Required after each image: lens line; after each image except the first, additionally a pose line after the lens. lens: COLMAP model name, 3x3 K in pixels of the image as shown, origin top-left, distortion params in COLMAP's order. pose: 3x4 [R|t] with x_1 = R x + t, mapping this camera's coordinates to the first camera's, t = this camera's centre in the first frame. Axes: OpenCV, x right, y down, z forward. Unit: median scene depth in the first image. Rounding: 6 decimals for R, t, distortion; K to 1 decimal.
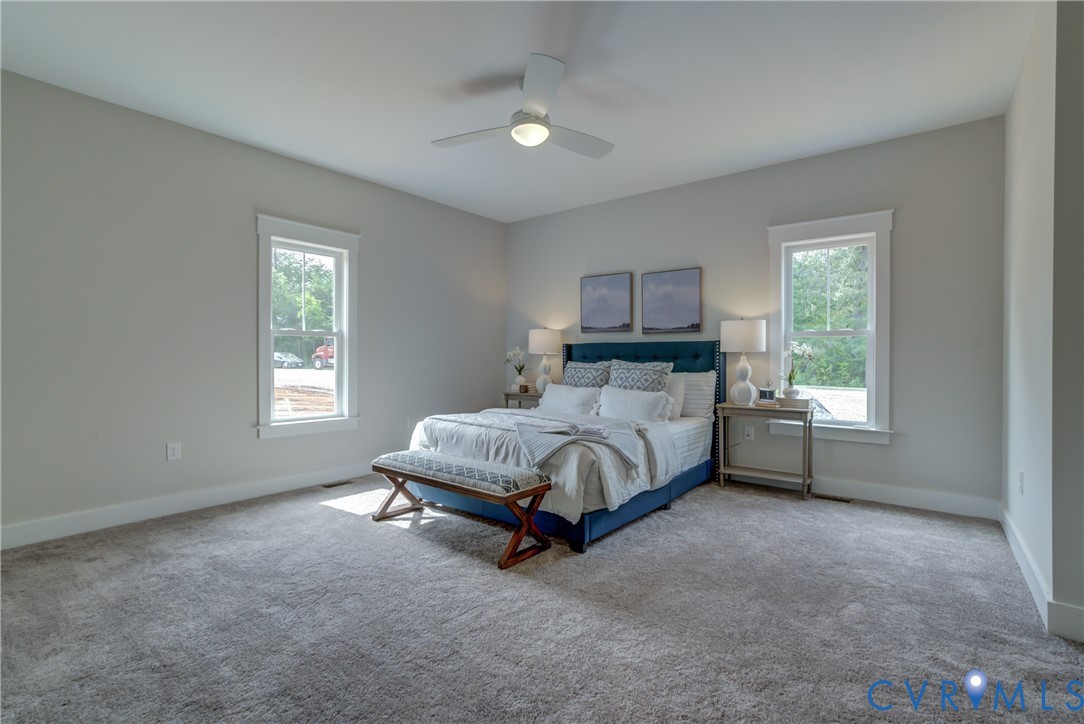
lens RADIAL K [[497.8, 0, 547.1], [0, 497.8, 362.1], [0, 0, 1]] dist [-0.036691, 0.018064]
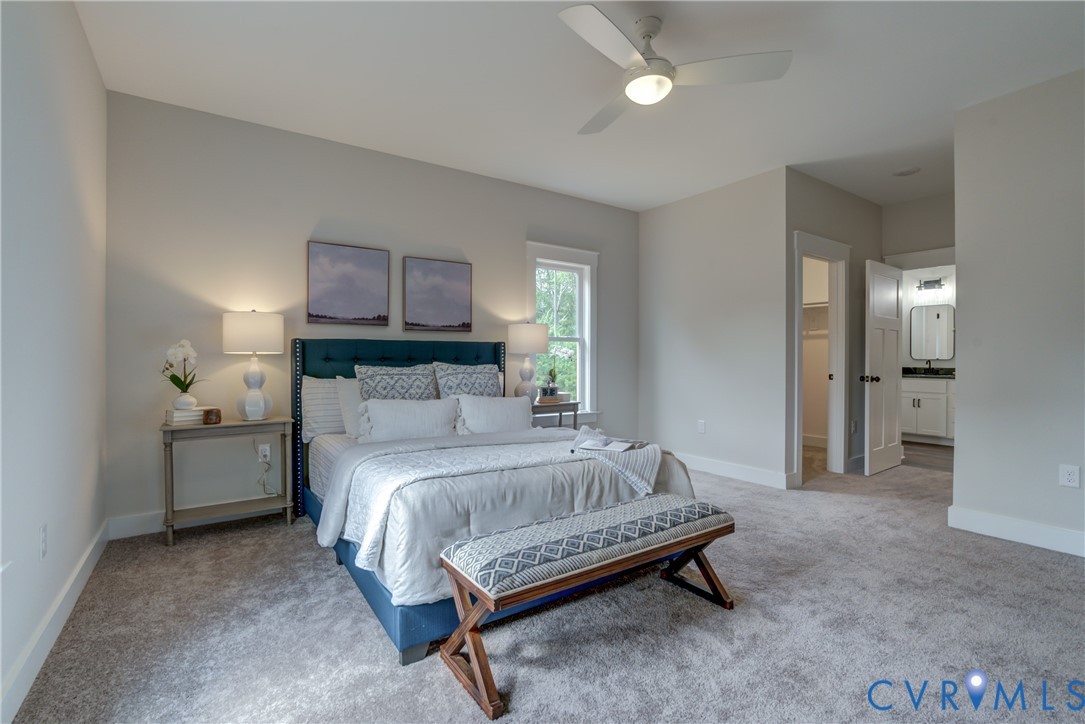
lens RADIAL K [[498.2, 0, 542.0], [0, 498.2, 360.5], [0, 0, 1]] dist [-0.036691, 0.018064]
pose [[0.292696, -0.006812, 0.956181, -0.549917], [0.009381, 0.999947, 0.004252, -0.009146], [-0.956159, 0.007725, 0.292745, 0.582988]]
